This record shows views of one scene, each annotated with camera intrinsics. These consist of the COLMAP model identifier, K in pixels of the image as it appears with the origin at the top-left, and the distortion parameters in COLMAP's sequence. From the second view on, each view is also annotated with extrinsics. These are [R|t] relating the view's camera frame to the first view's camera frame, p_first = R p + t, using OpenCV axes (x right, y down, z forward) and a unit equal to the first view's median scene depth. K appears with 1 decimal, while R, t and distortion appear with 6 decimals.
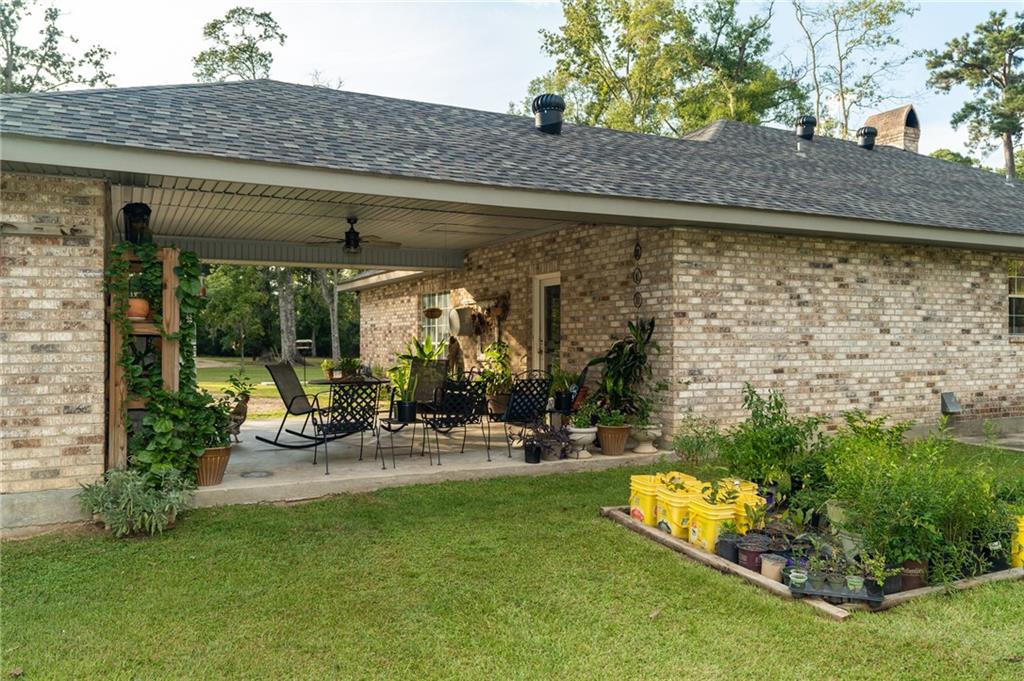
lens RADIAL K [[790.2, 0, 511.6], [0, 790.2, 337.8], [0, 0, 1]] dist [-0.001771, 0.015700]
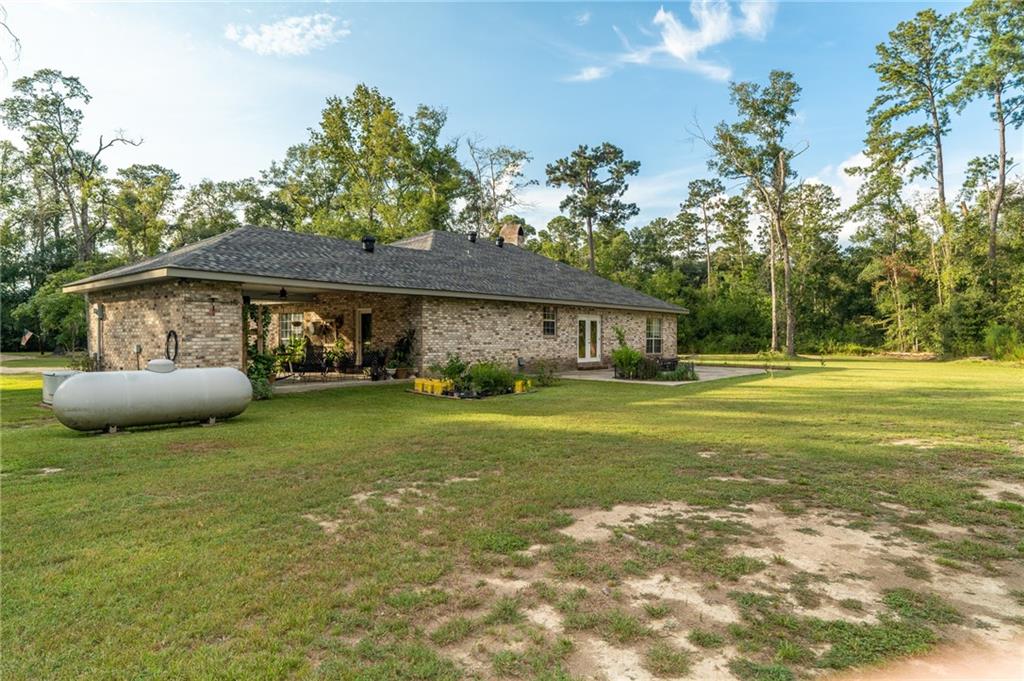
lens RADIAL K [[618.9, 0, 511.4], [0, 618.9, 338.7], [0, 0, 1]] dist [0.010088, 0.005804]
pose [[0.919128, 0.000208, 0.393958, -0.274428], [-0.001840, 0.999991, 0.003764, -0.000501], [-0.393954, -0.004184, 0.919121, -0.842239]]
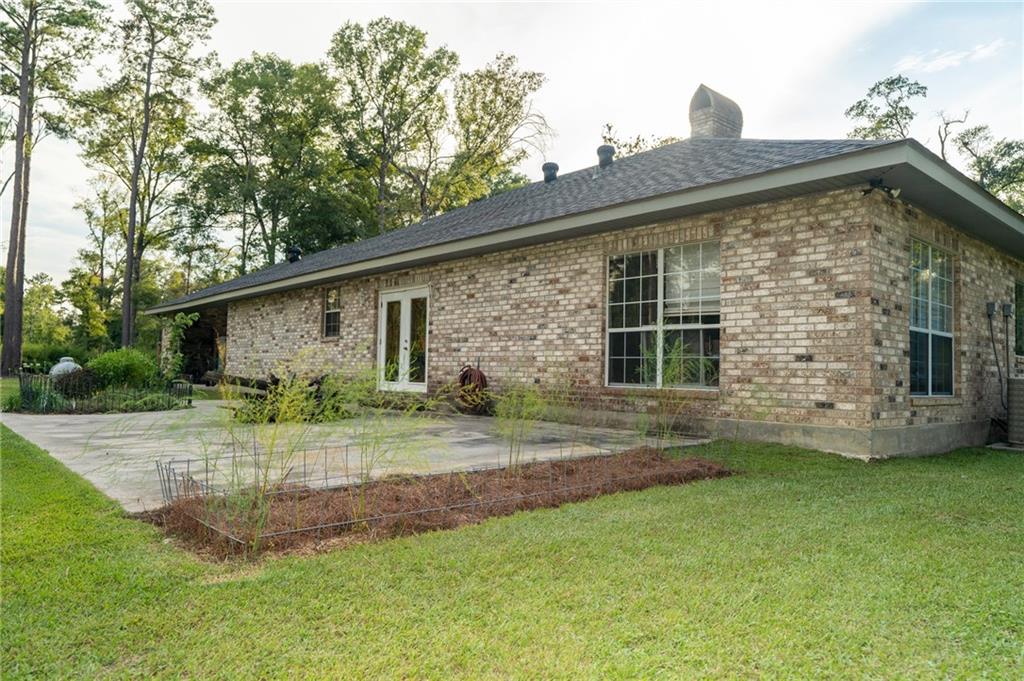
lens RADIAL K [[665.4, 0, 510.8], [0, 665.4, 336.8], [0, 0, 1]] dist [0.000935, 0.001018]
pose [[0.250838, -0.044059, -0.967026, 2.009375], [-0.012762, 0.998726, -0.048813, 0.054714], [0.967945, 0.024585, 0.249957, 1.049474]]
